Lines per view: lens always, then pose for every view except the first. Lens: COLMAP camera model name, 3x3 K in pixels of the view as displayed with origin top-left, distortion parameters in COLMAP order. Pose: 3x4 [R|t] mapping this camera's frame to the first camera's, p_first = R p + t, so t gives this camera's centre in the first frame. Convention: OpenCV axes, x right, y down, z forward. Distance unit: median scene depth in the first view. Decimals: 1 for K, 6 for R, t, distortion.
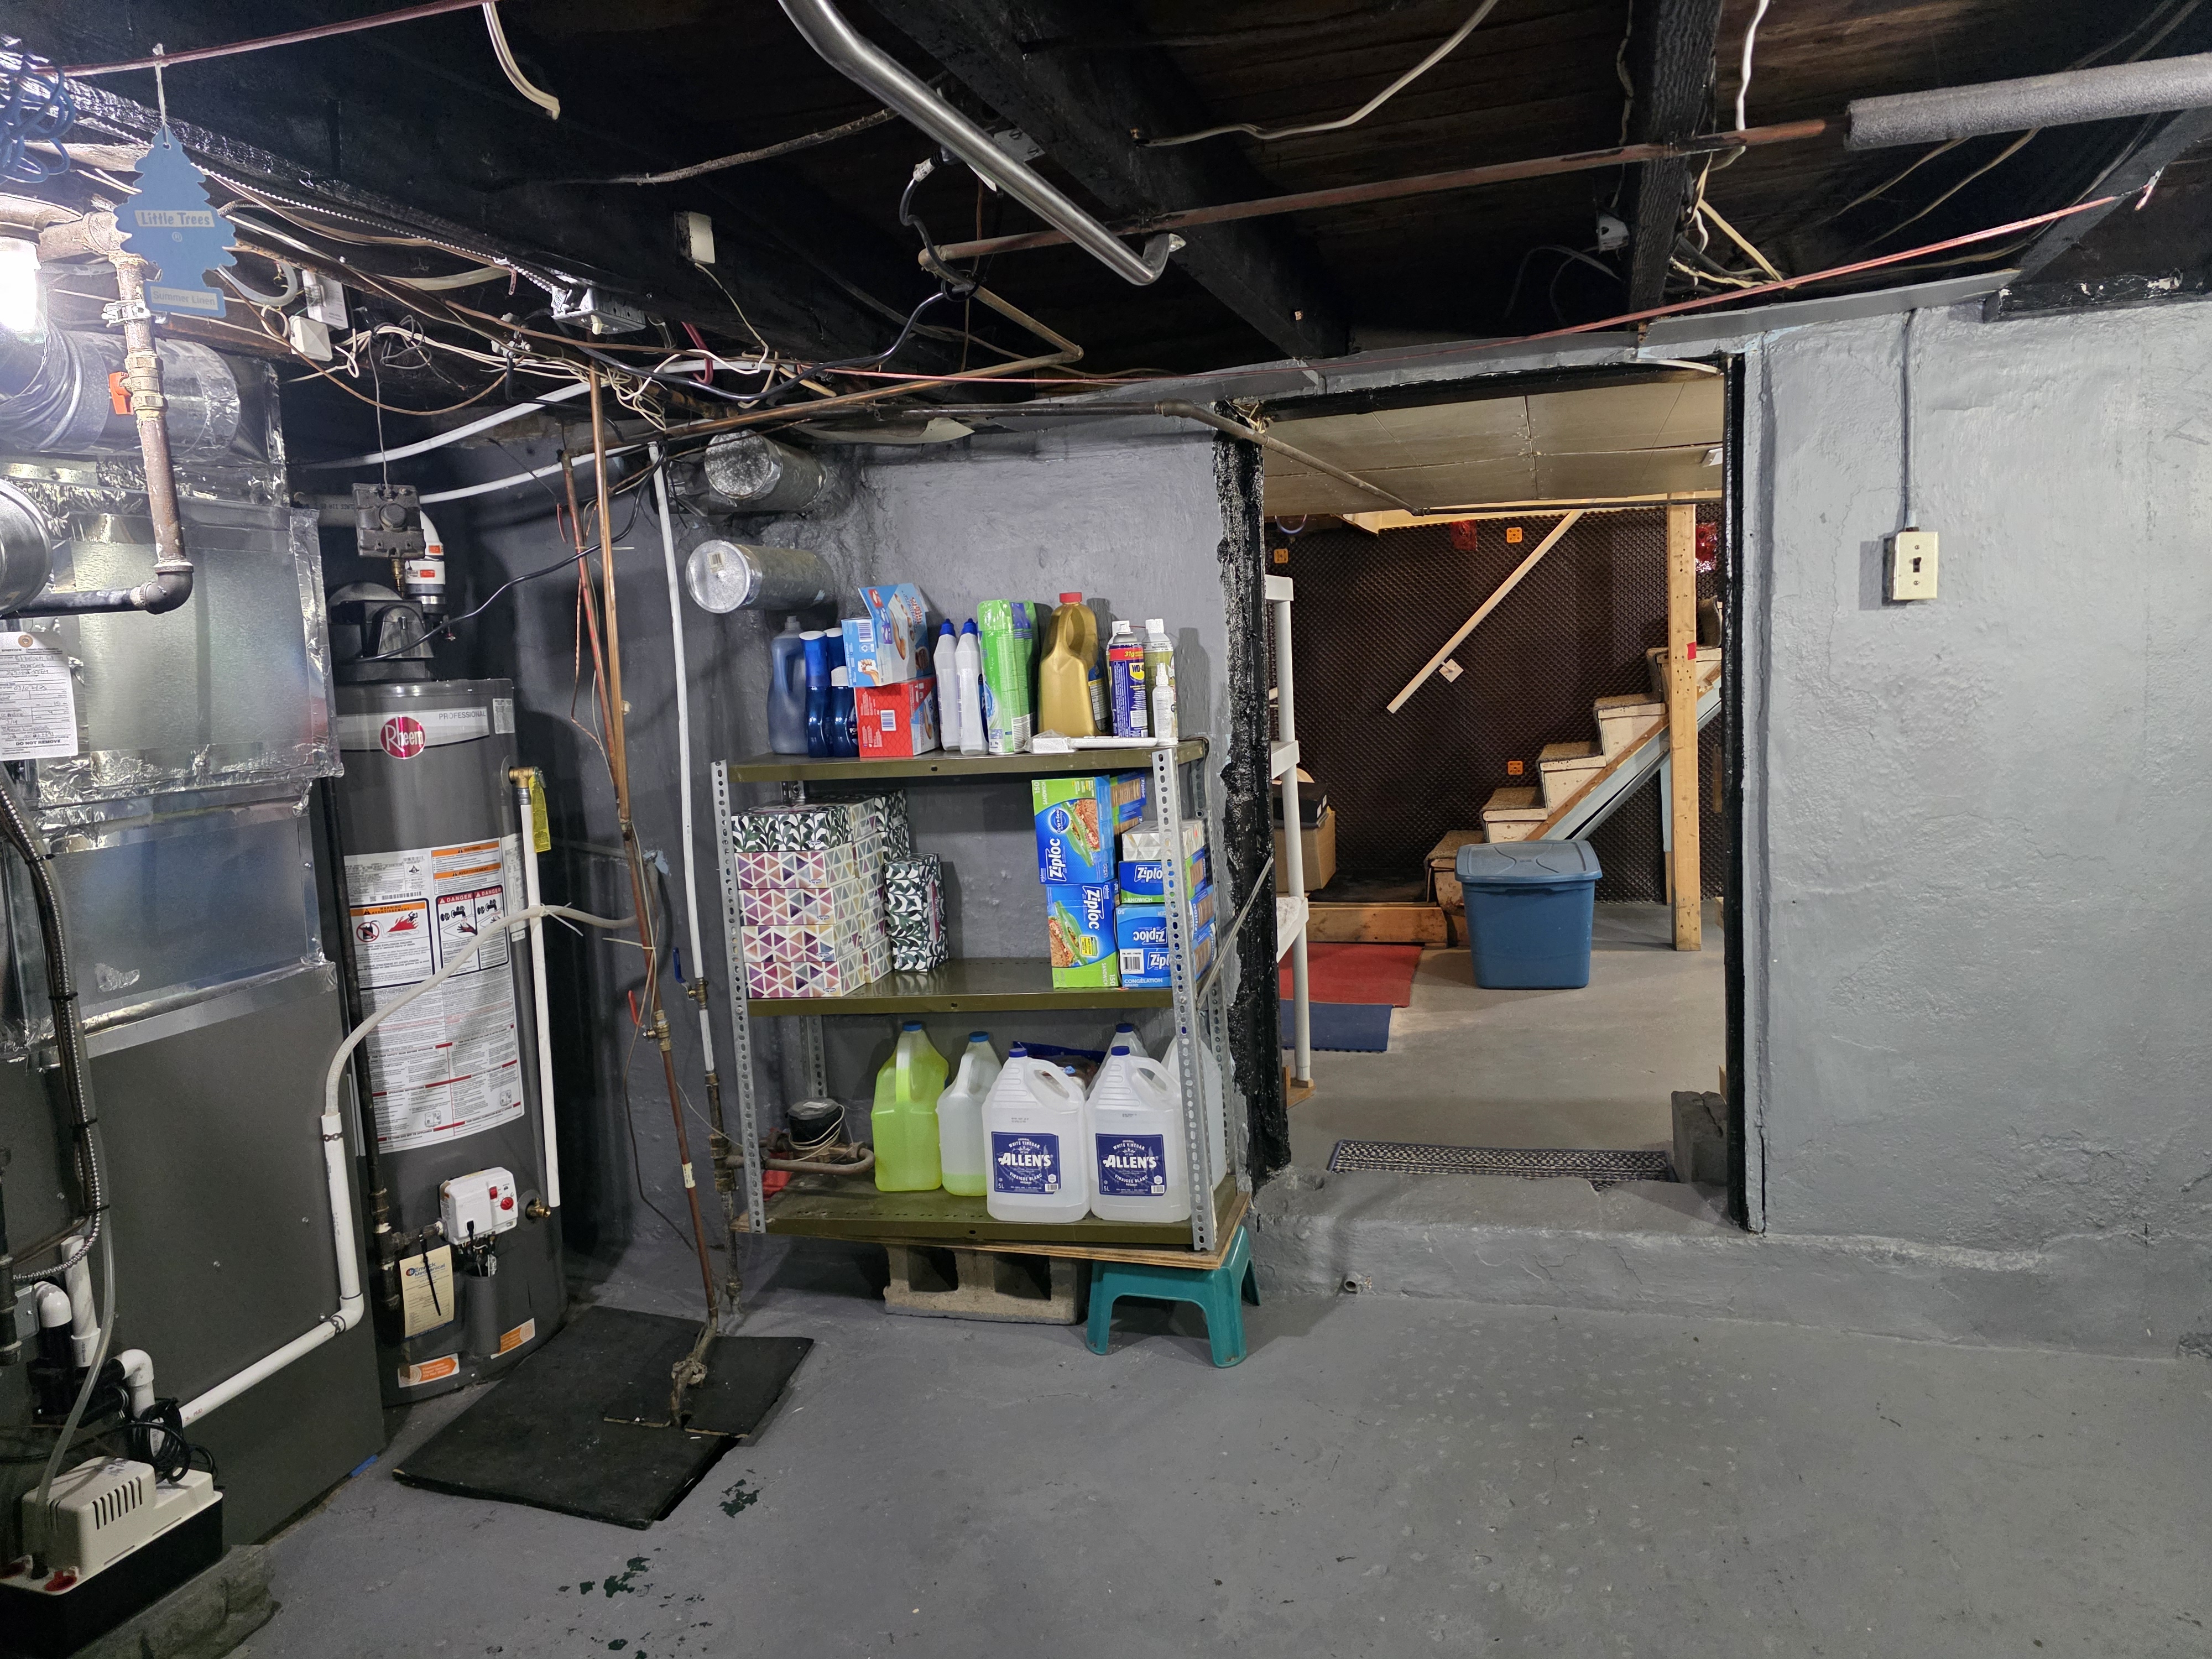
lens RADIAL K [[1532.5, 0, 1145.3], [0, 1532.5, 810.8], [0, 0, 1]] dist [0.076074, -0.073799]
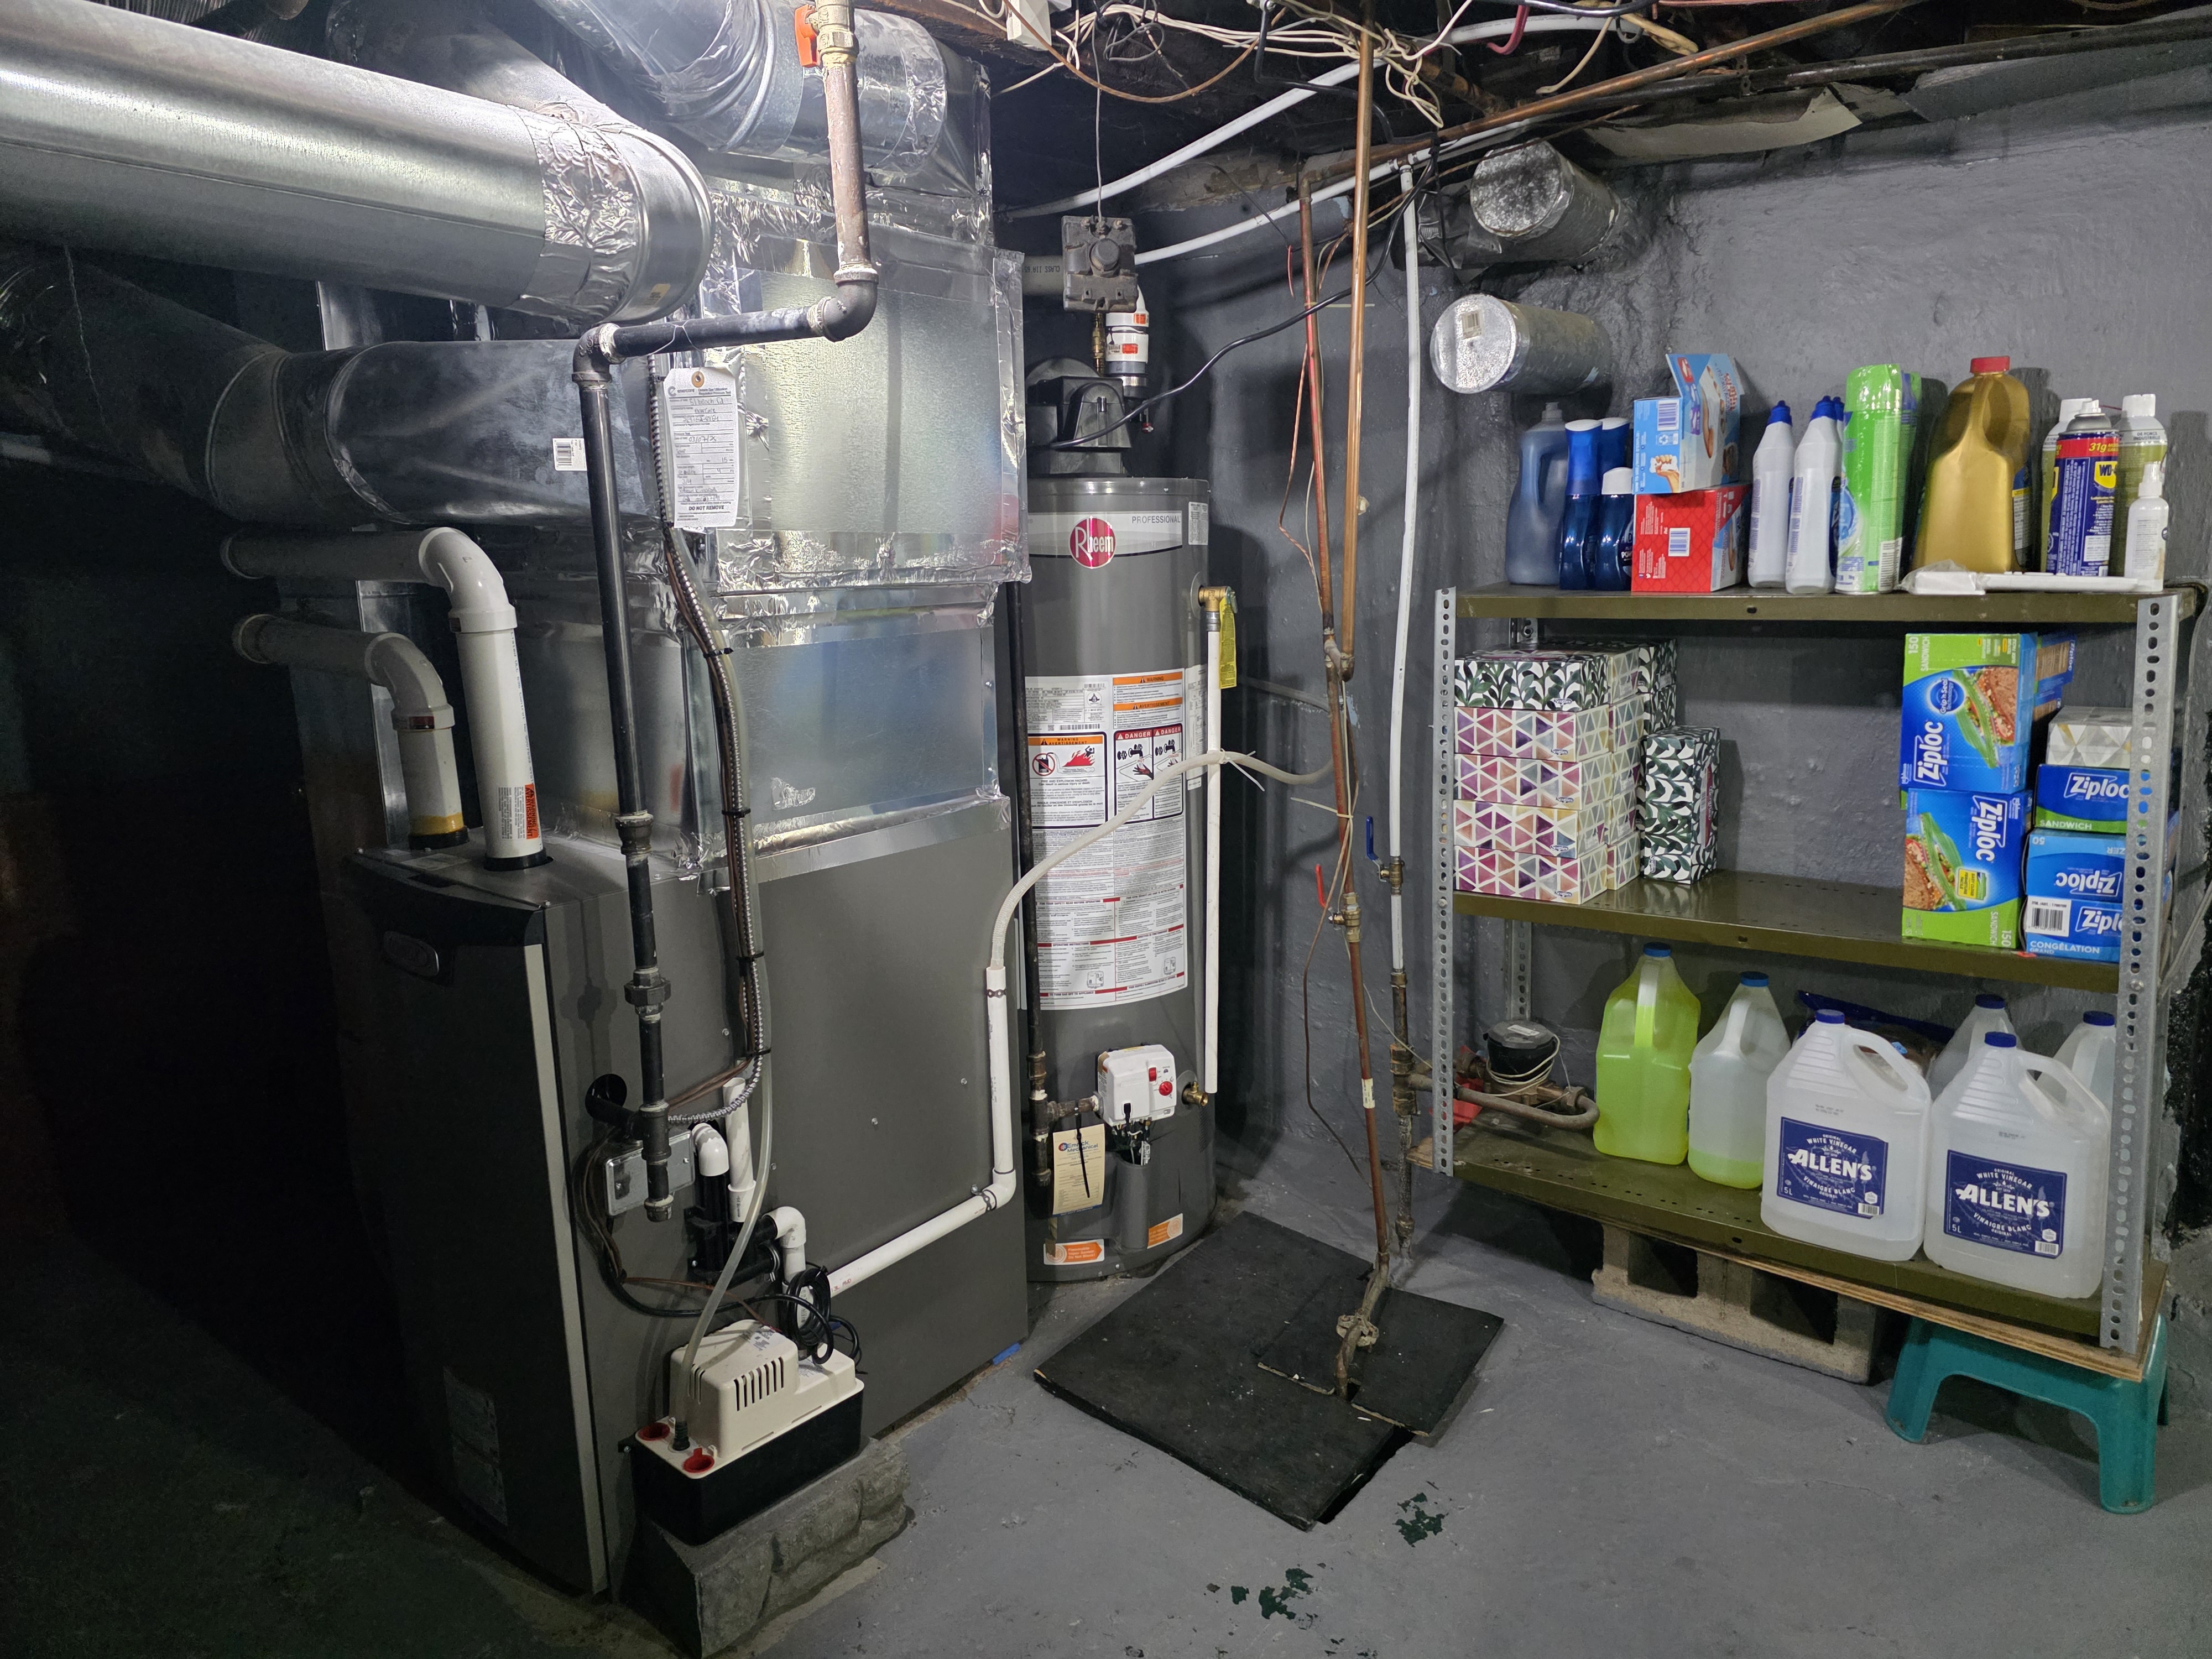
lens RADIAL K [[1475.5, 0, 1129.2], [0, 1475.5, 821.7], [0, 0, 1]] dist [0.096497, -0.112429]
pose [[0.918326, 0.108382, -0.380697, -0.128507], [-0.068610, 0.990809, 0.116574, 0.008738], [0.389833, -0.080933, 0.917322, 0.239794]]
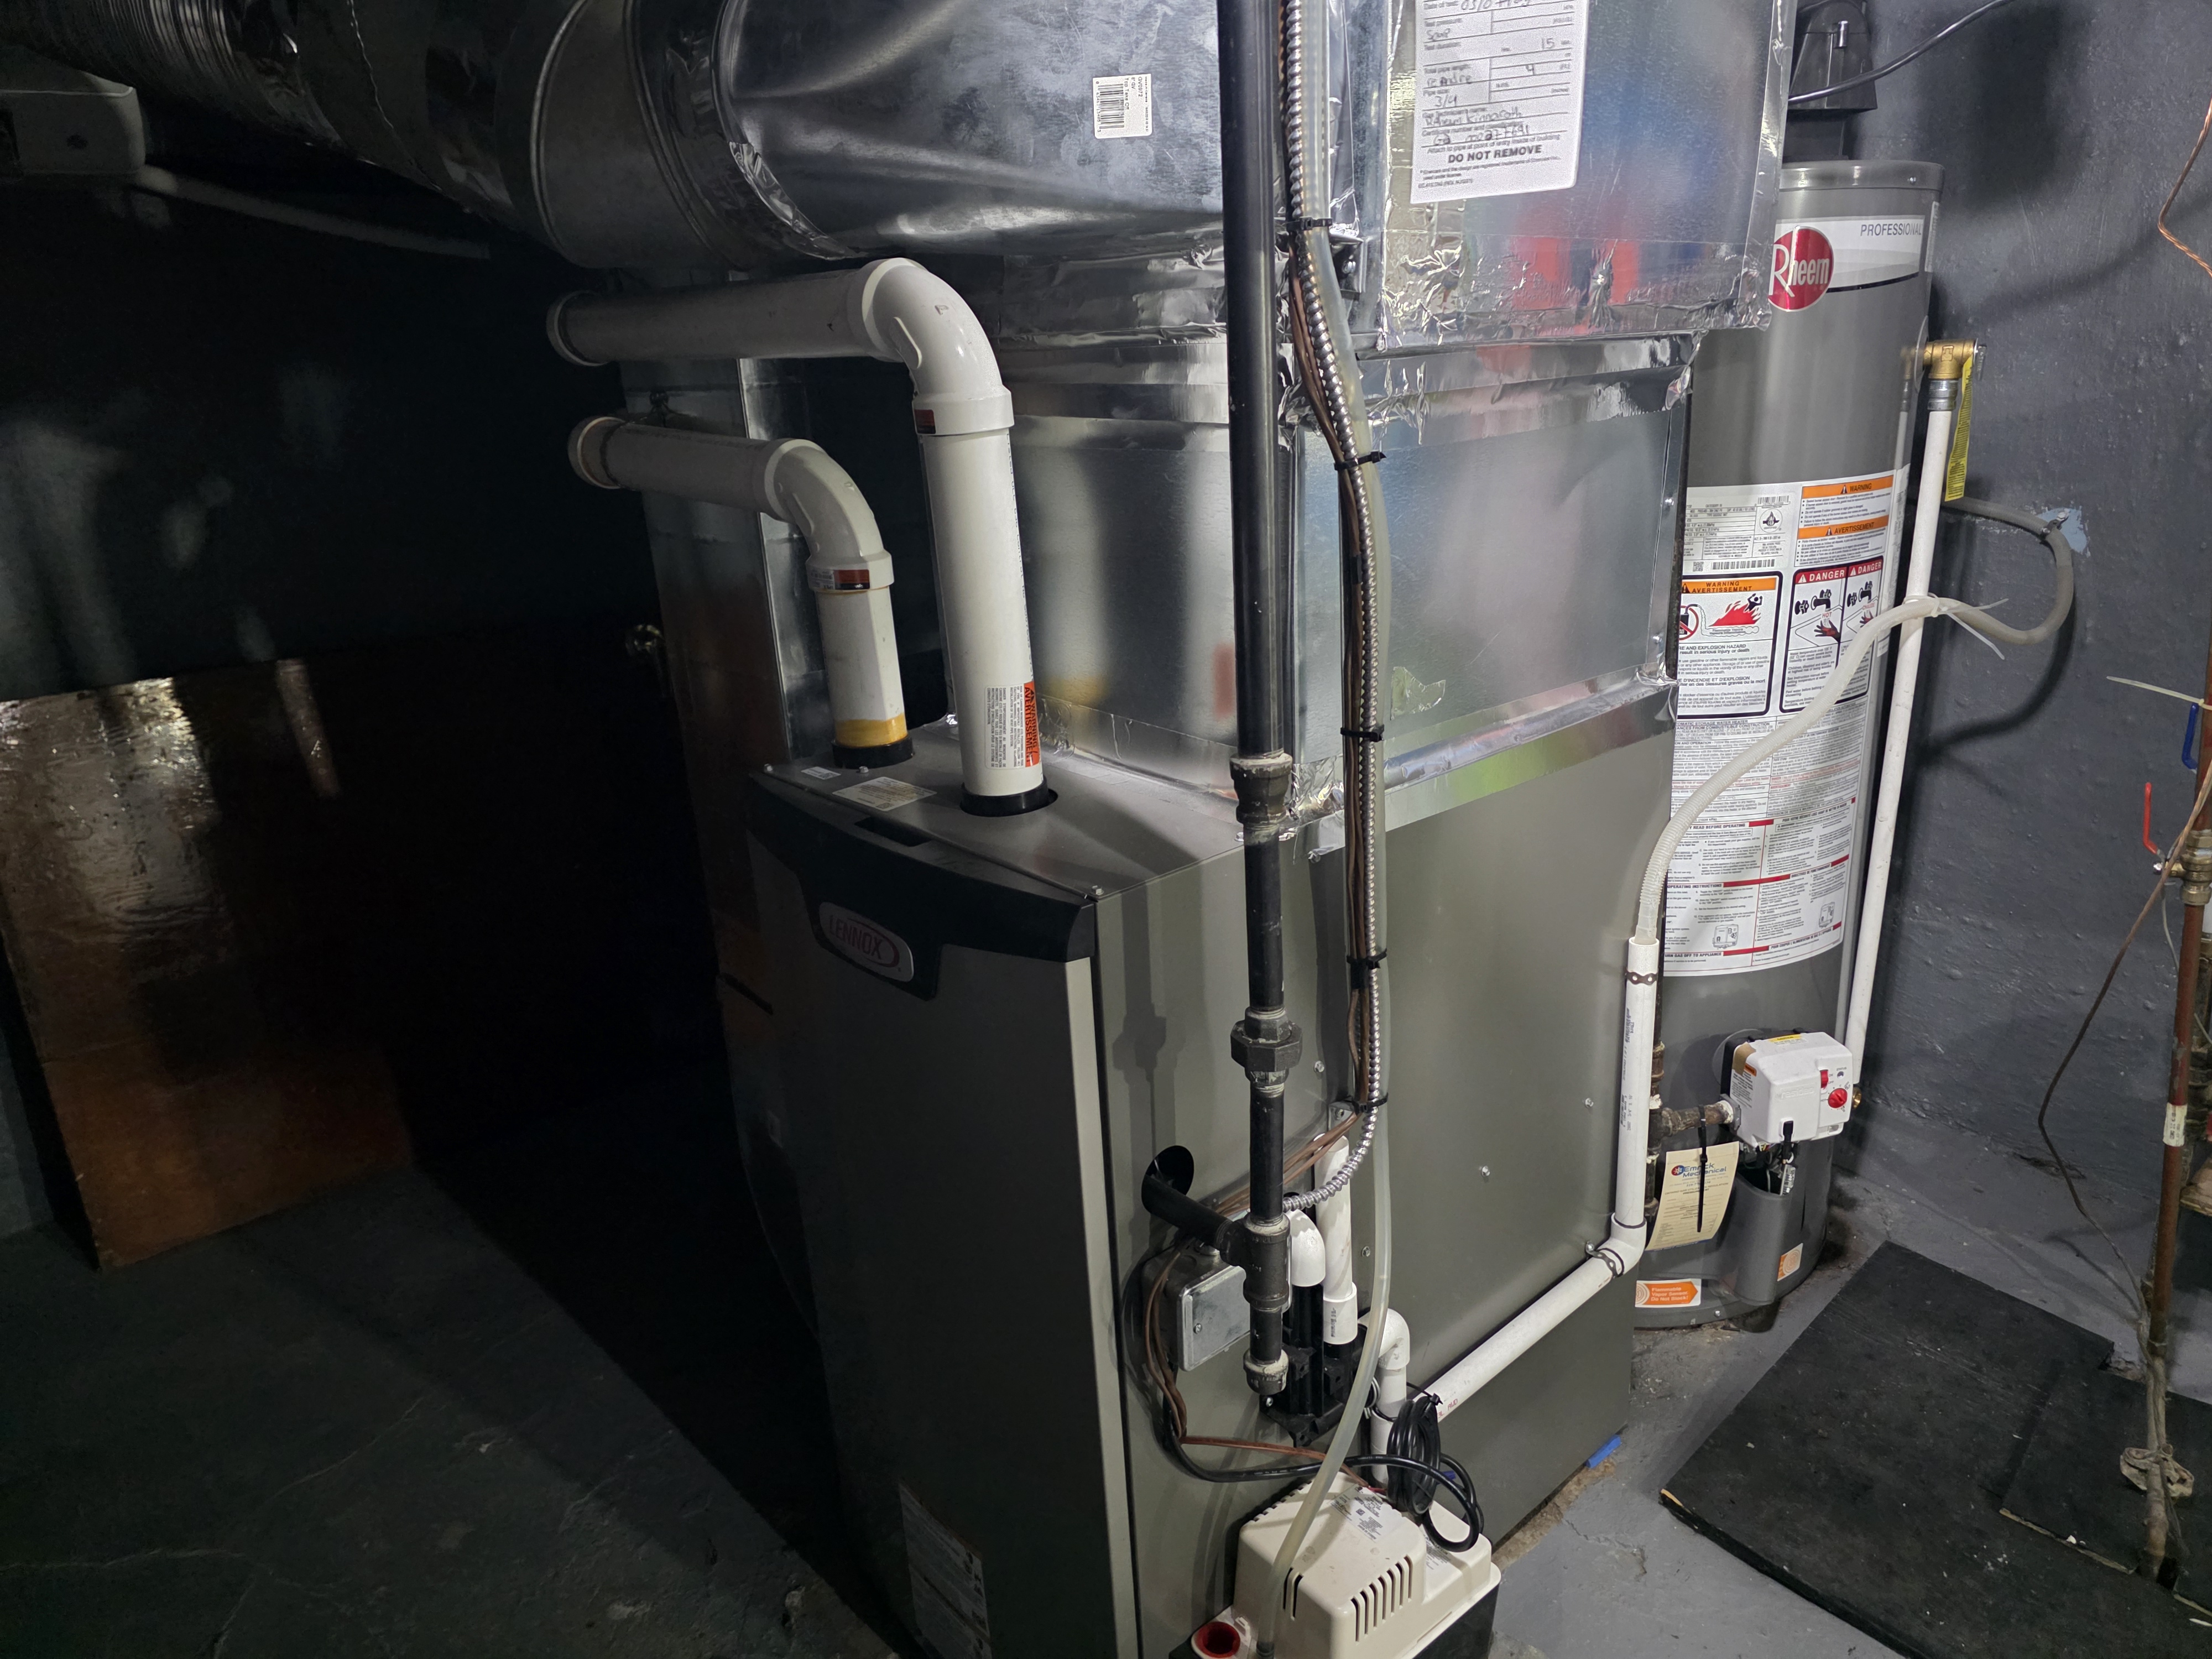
lens RADIAL K [[1440.0, 0, 1116.9], [0, 1440.0, 836.8], [0, 0, 1]] dist [0.054129, -0.064141]
pose [[0.849895, 0.181289, -0.494786, -0.384995], [-0.051060, 0.962871, 0.265089, 0.020716], [0.524473, -0.200034, 0.827595, 0.406322]]
